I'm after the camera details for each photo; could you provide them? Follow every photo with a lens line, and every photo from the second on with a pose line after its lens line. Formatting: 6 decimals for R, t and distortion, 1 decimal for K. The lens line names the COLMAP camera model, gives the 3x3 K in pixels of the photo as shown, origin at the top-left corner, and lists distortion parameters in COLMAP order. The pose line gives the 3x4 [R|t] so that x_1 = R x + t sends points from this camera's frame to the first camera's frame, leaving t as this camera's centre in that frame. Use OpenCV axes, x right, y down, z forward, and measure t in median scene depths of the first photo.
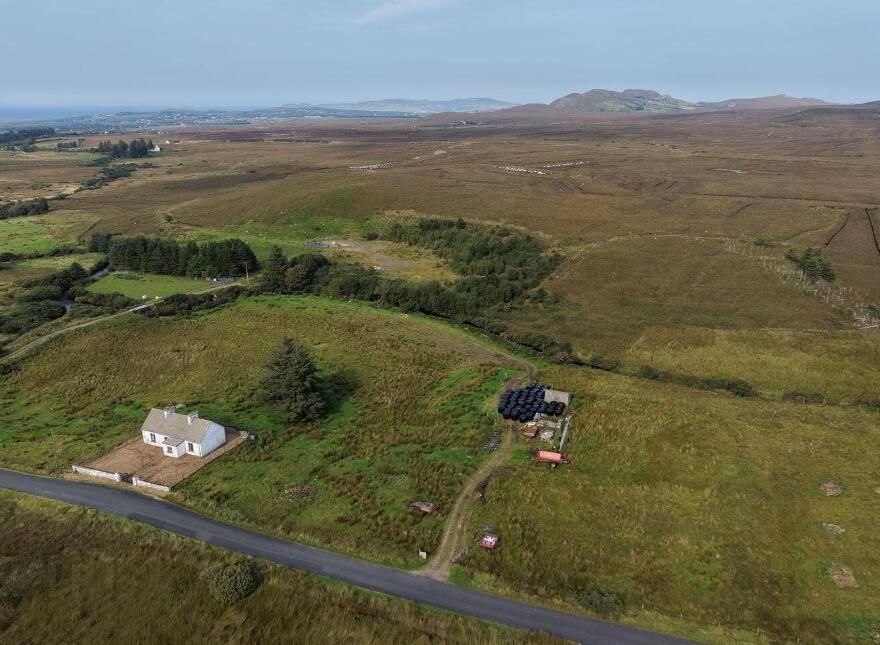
lens RADIAL K [[633.9, 0, 449.1], [0, 633.9, 327.9], [0, 0, 1]] dist [0.038499, -0.040613]
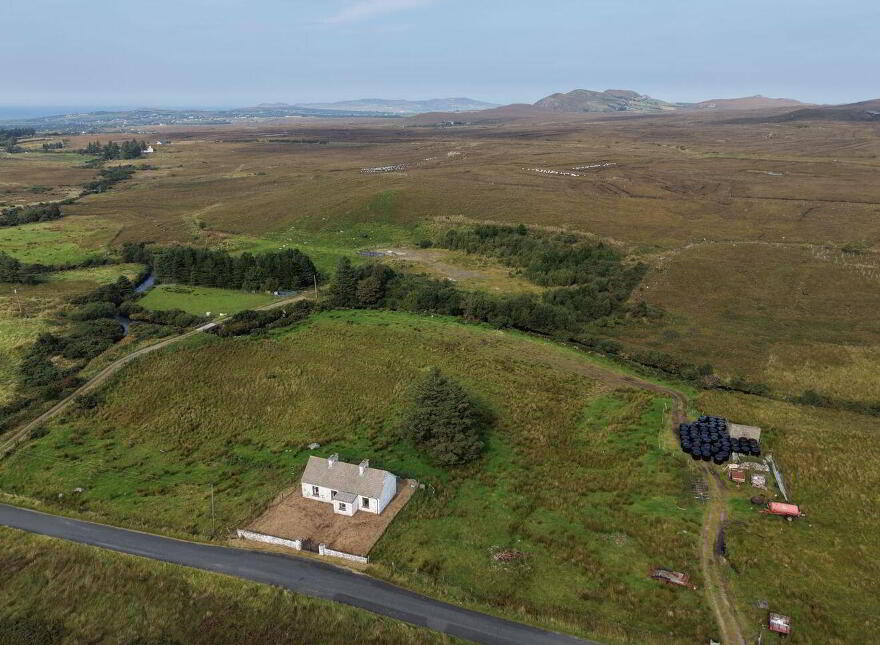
lens RADIAL K [[633.9, 0, 449.1], [0, 633.9, 327.9], [0, 0, 1]] dist [0.038499, -0.040613]
pose [[0.999401, -0.009931, 0.033142, -0.160392], [0.009923, 0.999951, 0.000397, -0.024833], [-0.033144, -0.000068, 0.999451, 0.068179]]
